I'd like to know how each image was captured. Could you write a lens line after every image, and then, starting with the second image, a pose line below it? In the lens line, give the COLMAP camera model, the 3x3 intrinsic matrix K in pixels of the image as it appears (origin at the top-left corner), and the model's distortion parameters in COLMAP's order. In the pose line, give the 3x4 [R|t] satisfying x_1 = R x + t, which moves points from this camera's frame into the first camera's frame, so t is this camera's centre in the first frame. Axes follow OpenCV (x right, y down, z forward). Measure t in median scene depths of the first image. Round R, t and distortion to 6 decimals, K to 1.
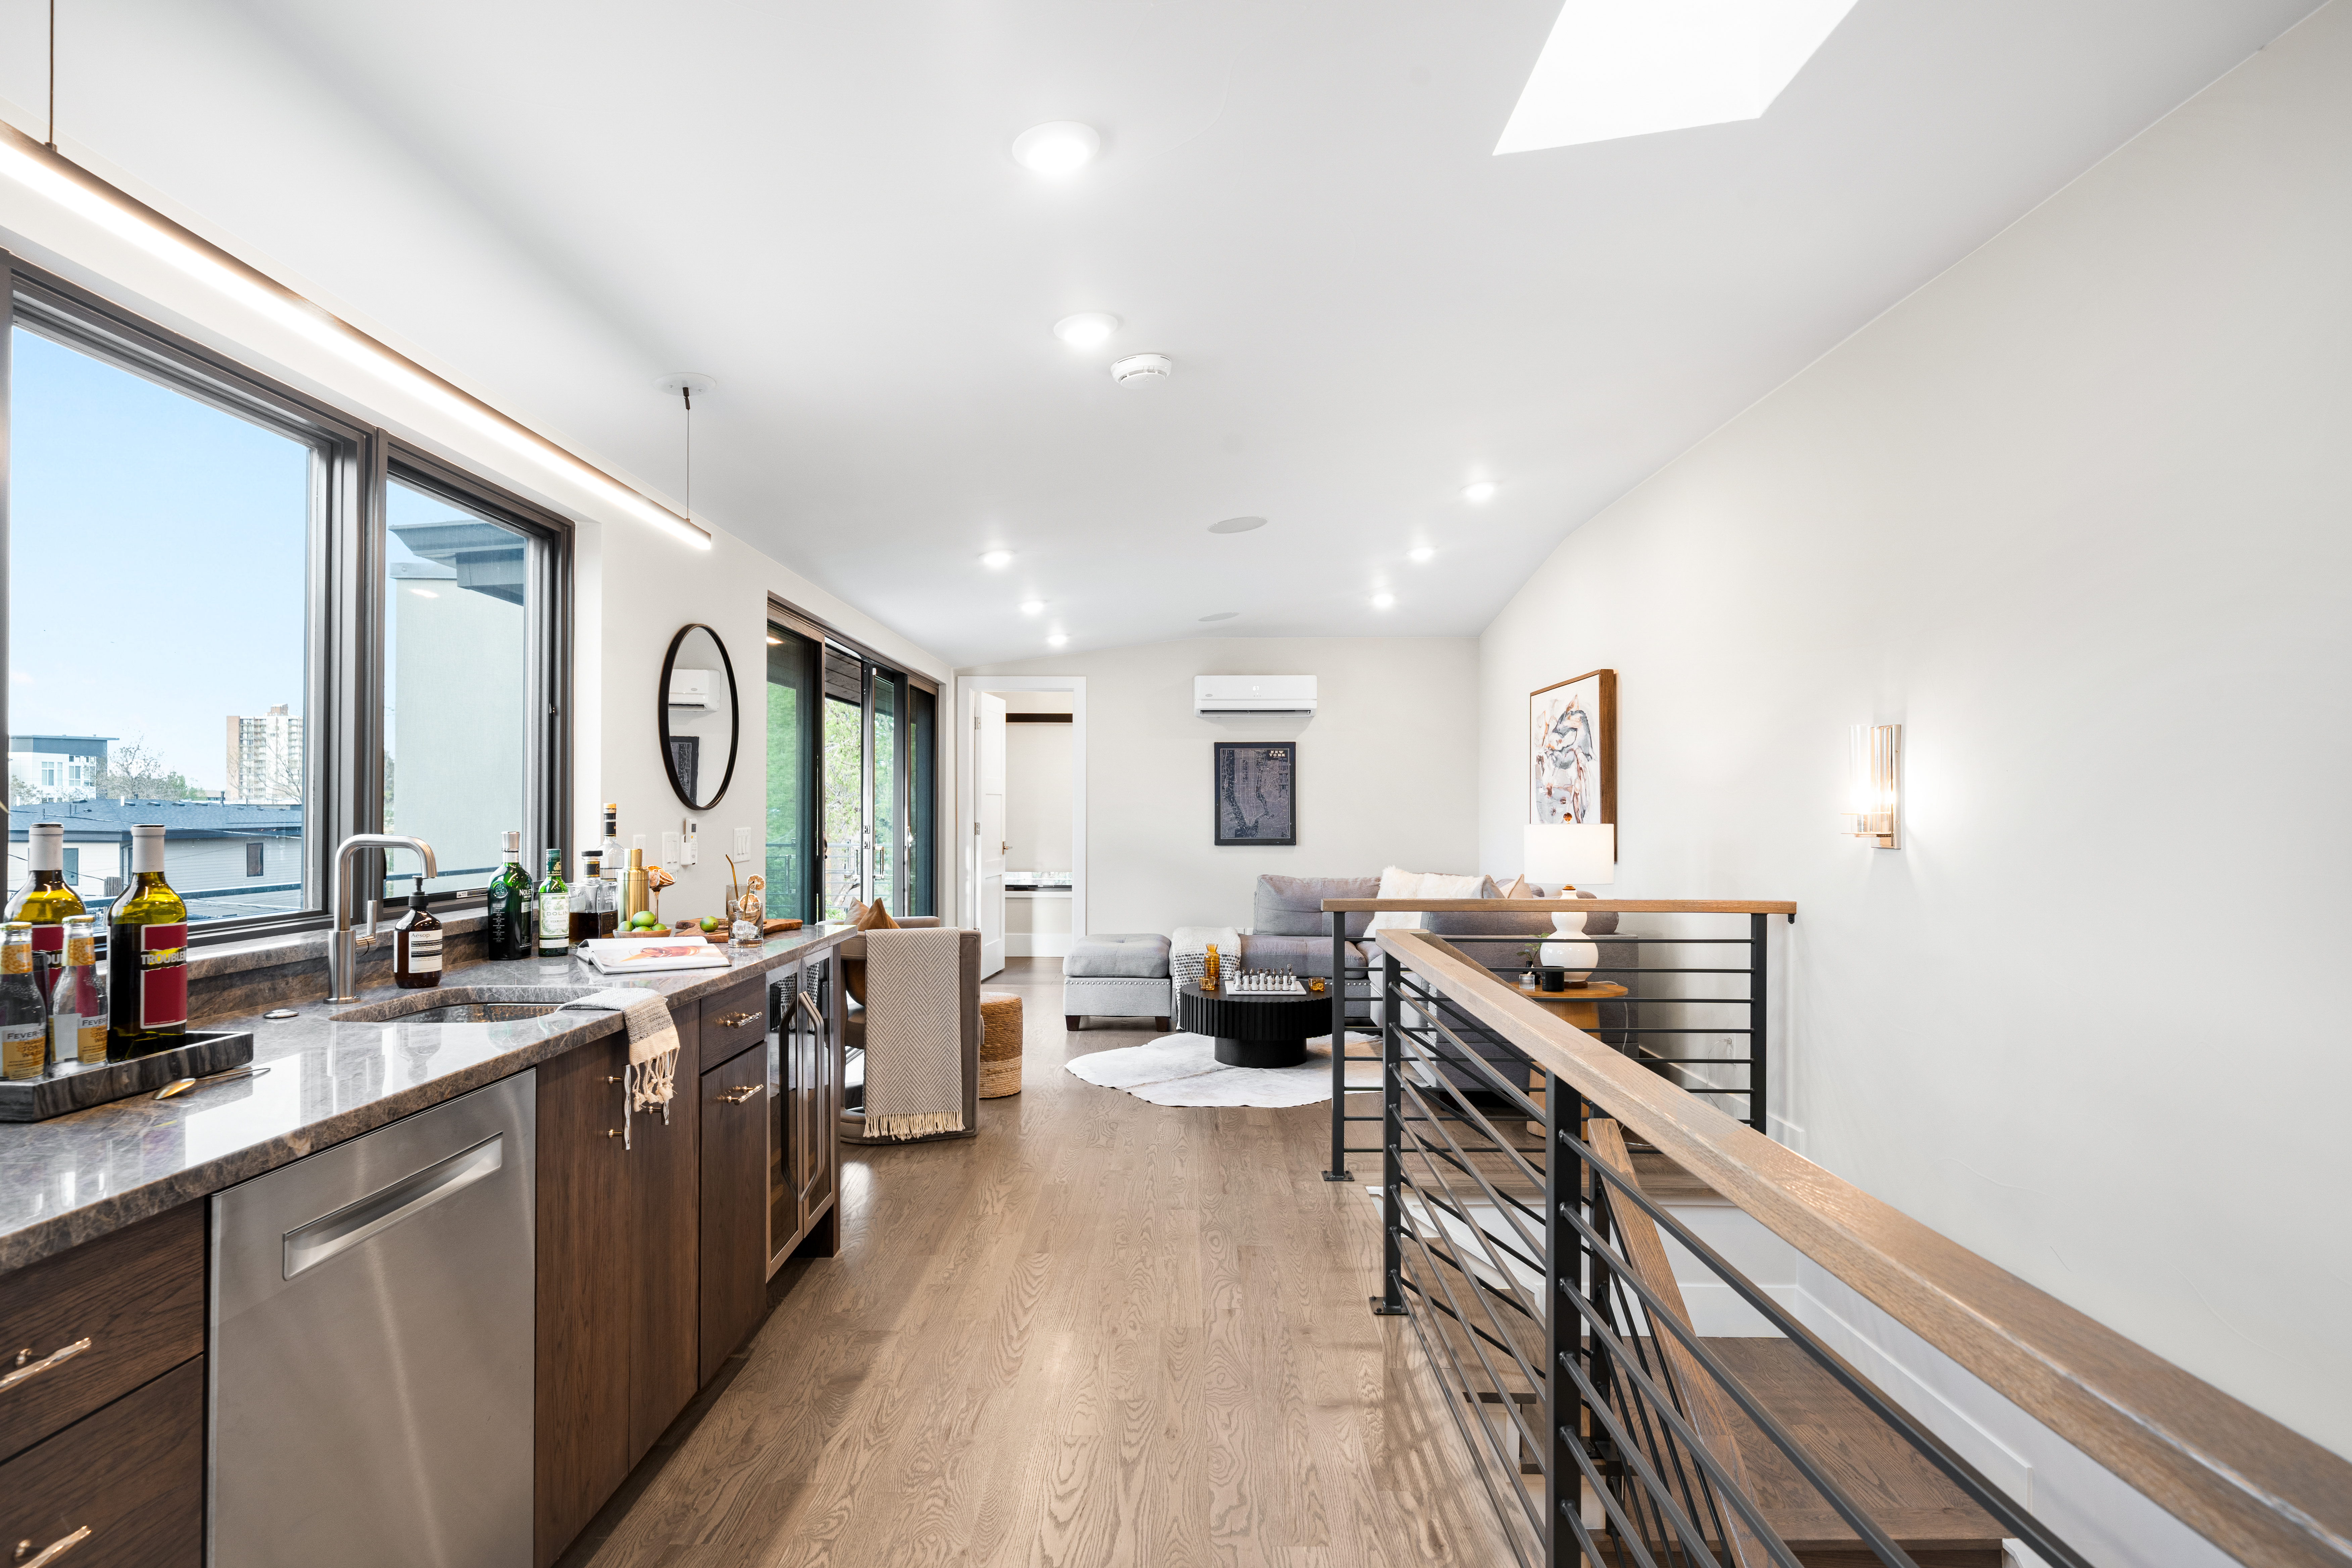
lens RADIAL K [[1216.2, 0, 1177.5], [0, 1216.2, 790.3], [0, 0, 1]] dist [0.000125, 0.000056]
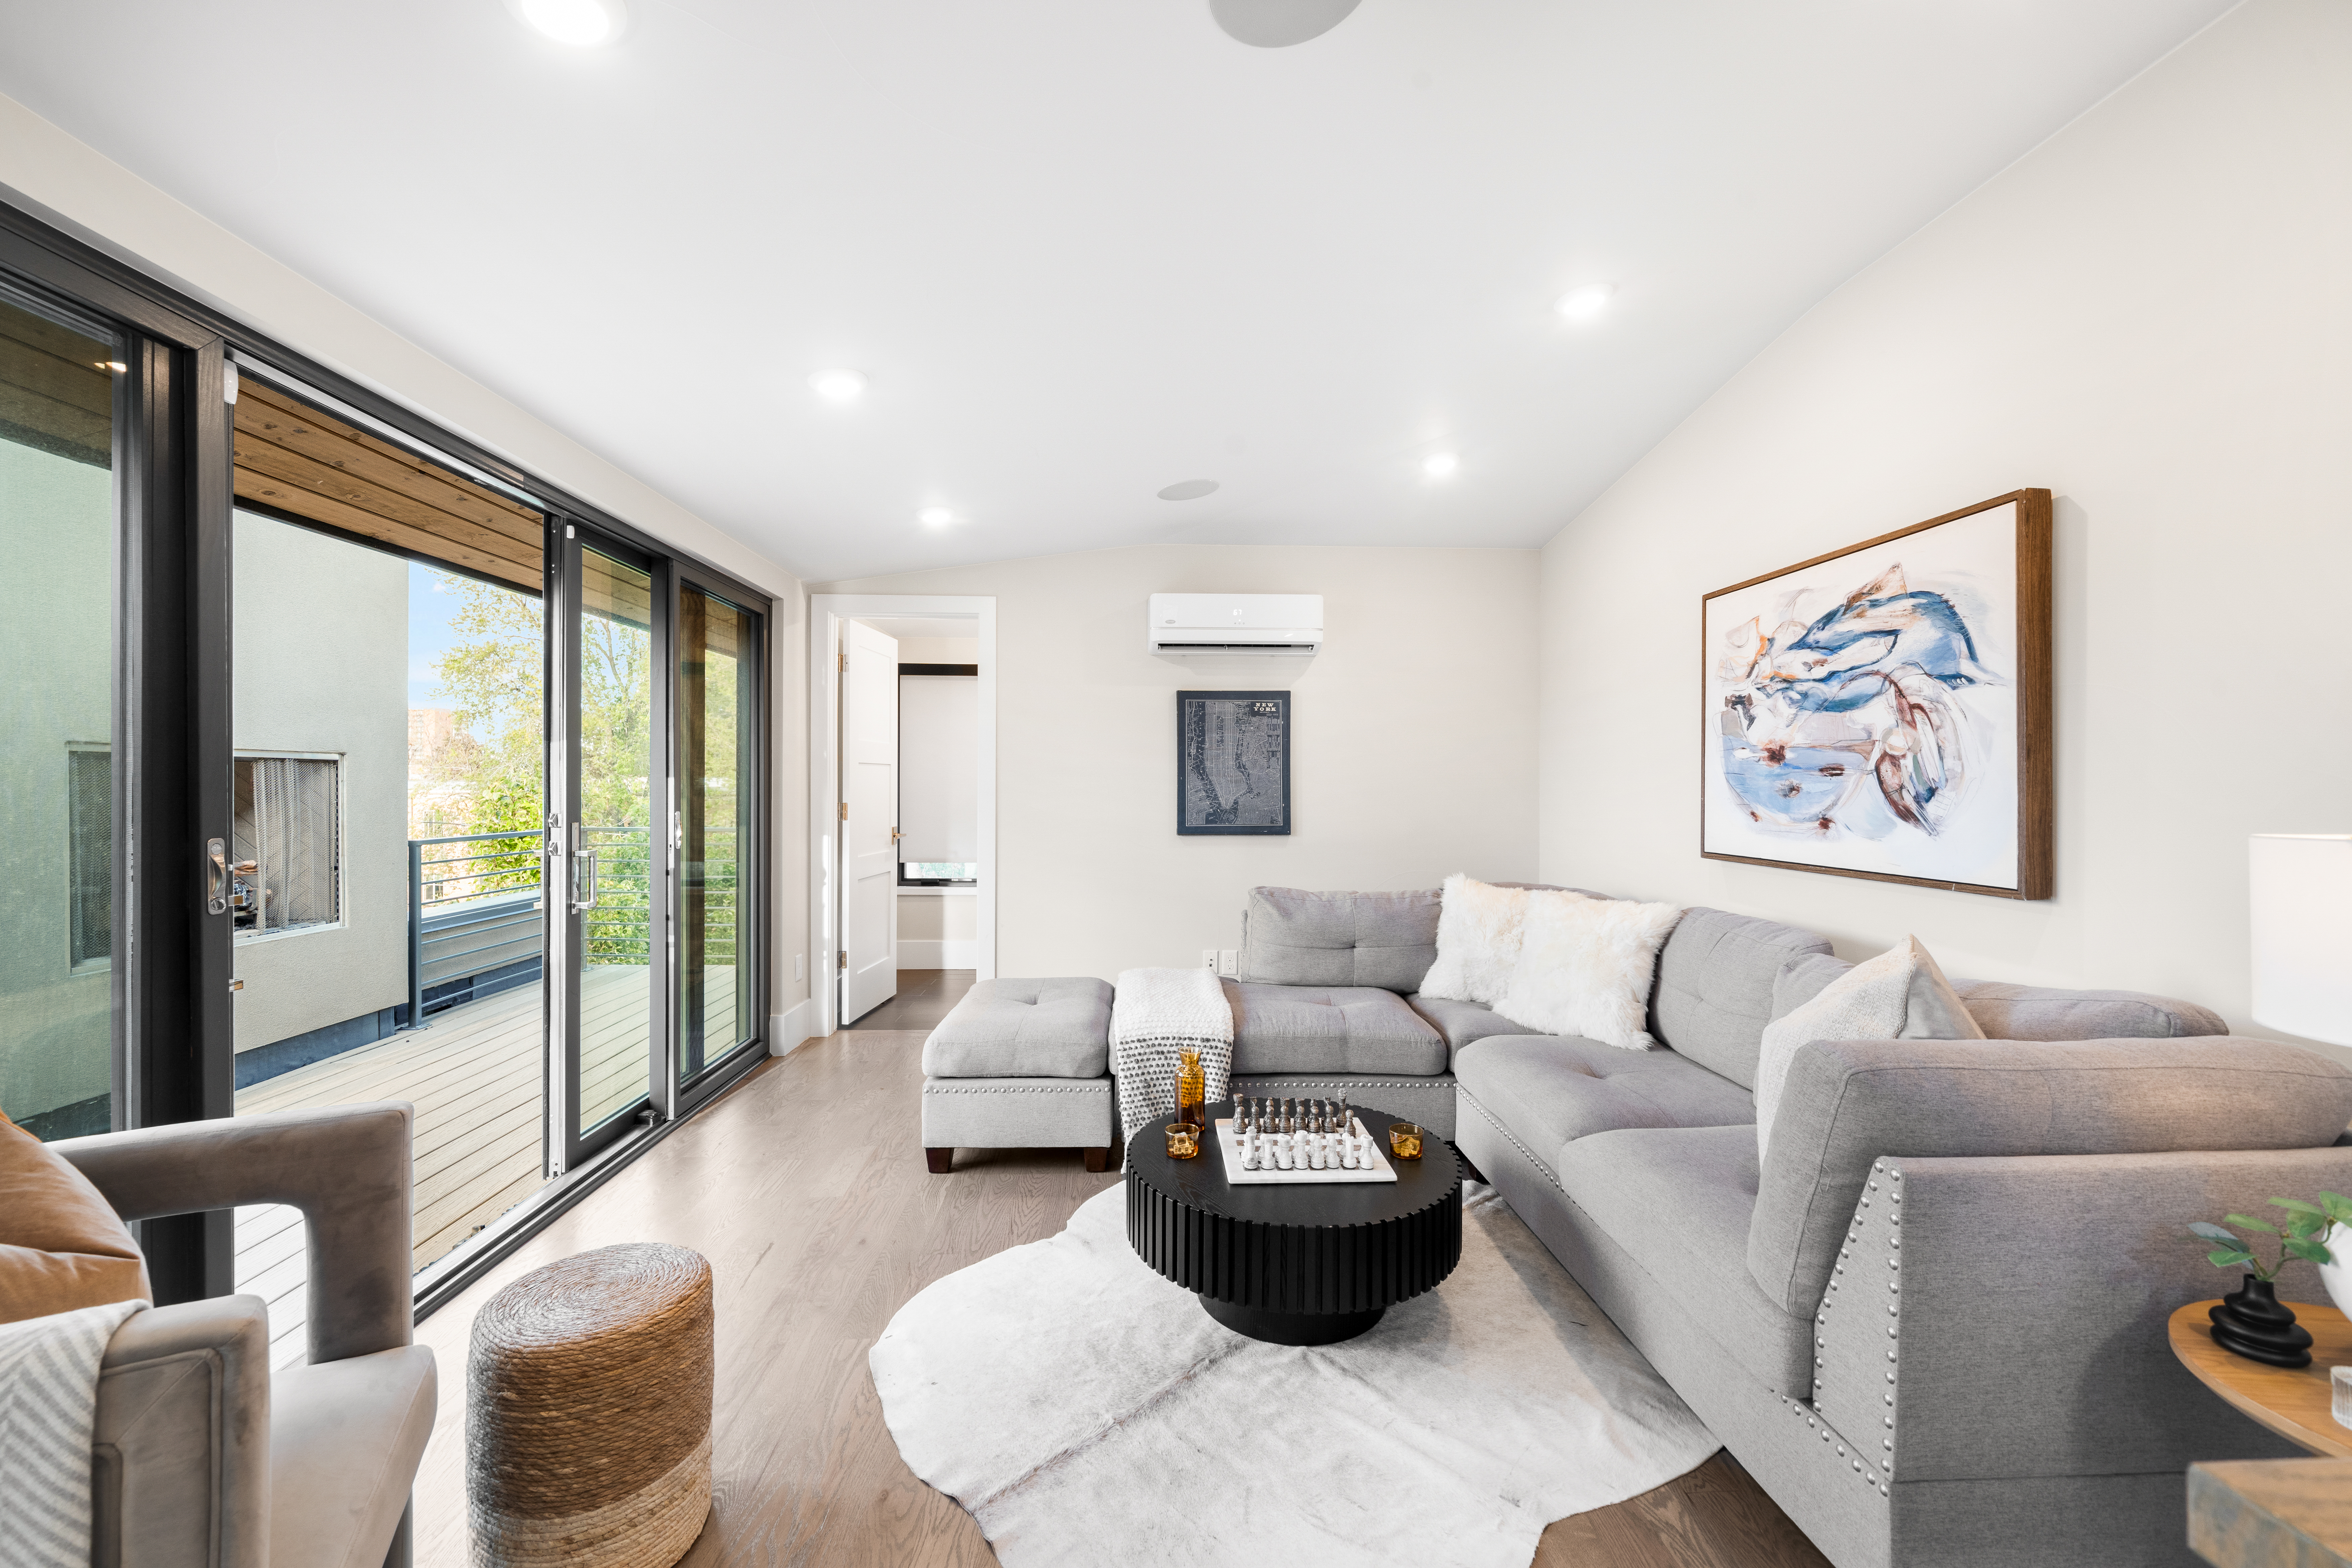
lens RADIAL K [[913.0, 0, 1190.6], [0, 913.0, 781.9], [0, 0, 1]] dist [0.003685, 0.000251]
pose [[0.997521, 0.001719, 0.070345, 0.000694], [-0.002662, 0.999908, 0.013311, 0.007108], [-0.070315, -0.013465, 0.997434, 0.483994]]
